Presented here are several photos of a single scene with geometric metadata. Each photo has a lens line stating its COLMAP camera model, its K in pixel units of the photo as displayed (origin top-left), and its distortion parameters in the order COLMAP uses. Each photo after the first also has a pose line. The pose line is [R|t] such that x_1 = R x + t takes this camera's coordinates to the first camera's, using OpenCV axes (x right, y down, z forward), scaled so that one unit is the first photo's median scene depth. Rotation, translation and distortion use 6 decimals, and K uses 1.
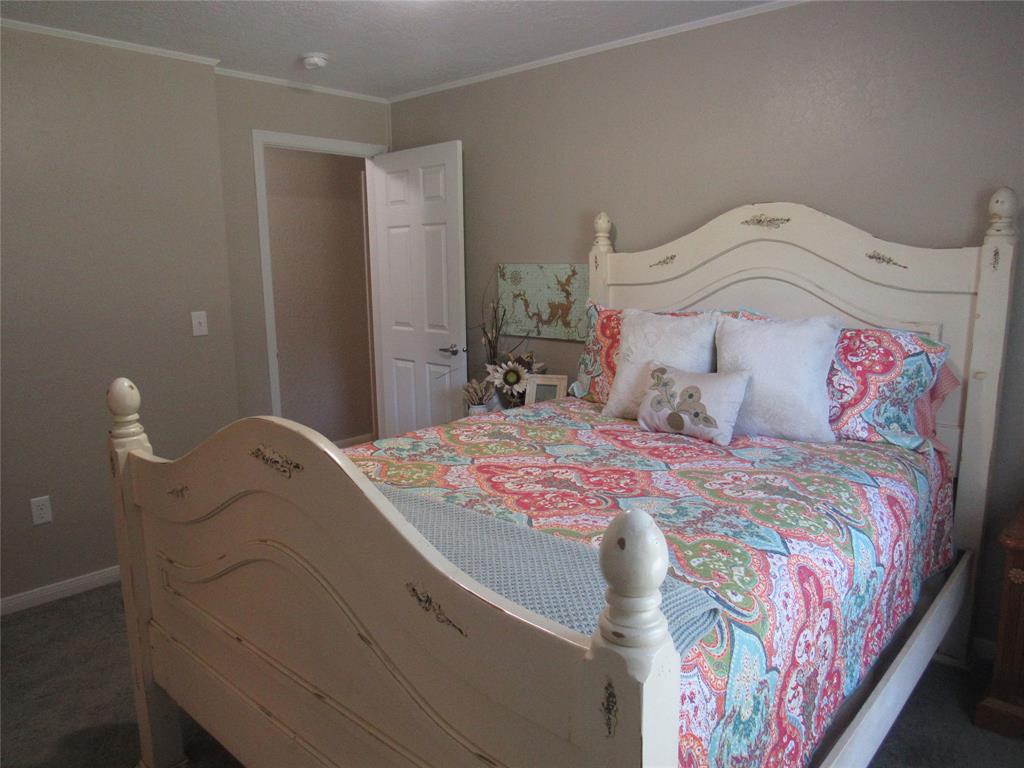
lens RADIAL K [[732.8, 0, 512.8], [0, 732.8, 384.9], [0, 0, 1]] dist [-0.028605, 0.008225]
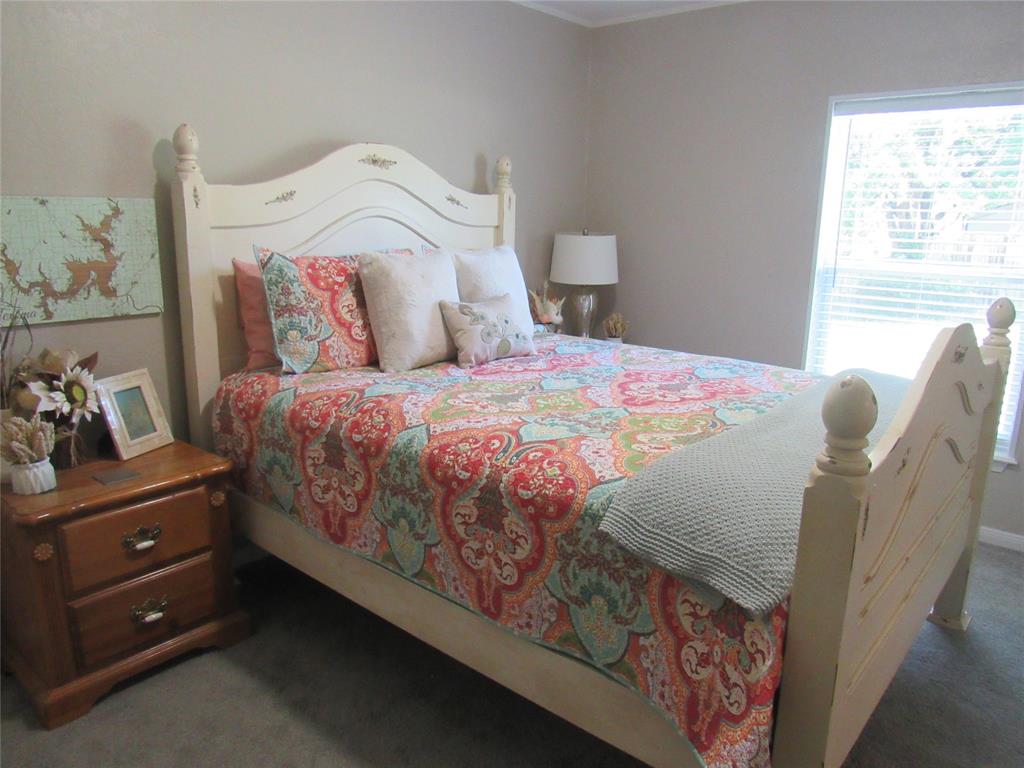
lens RADIAL K [[732.8, 0, 510.4], [0, 732.8, 385.9], [0, 0, 1]] dist [-0.028605, 0.008225]
pose [[-0.023777, -0.219938, 0.975224, -0.580396], [0.154873, 0.962913, 0.220938, -0.091375], [-0.987648, 0.156289, 0.011167, 0.663983]]
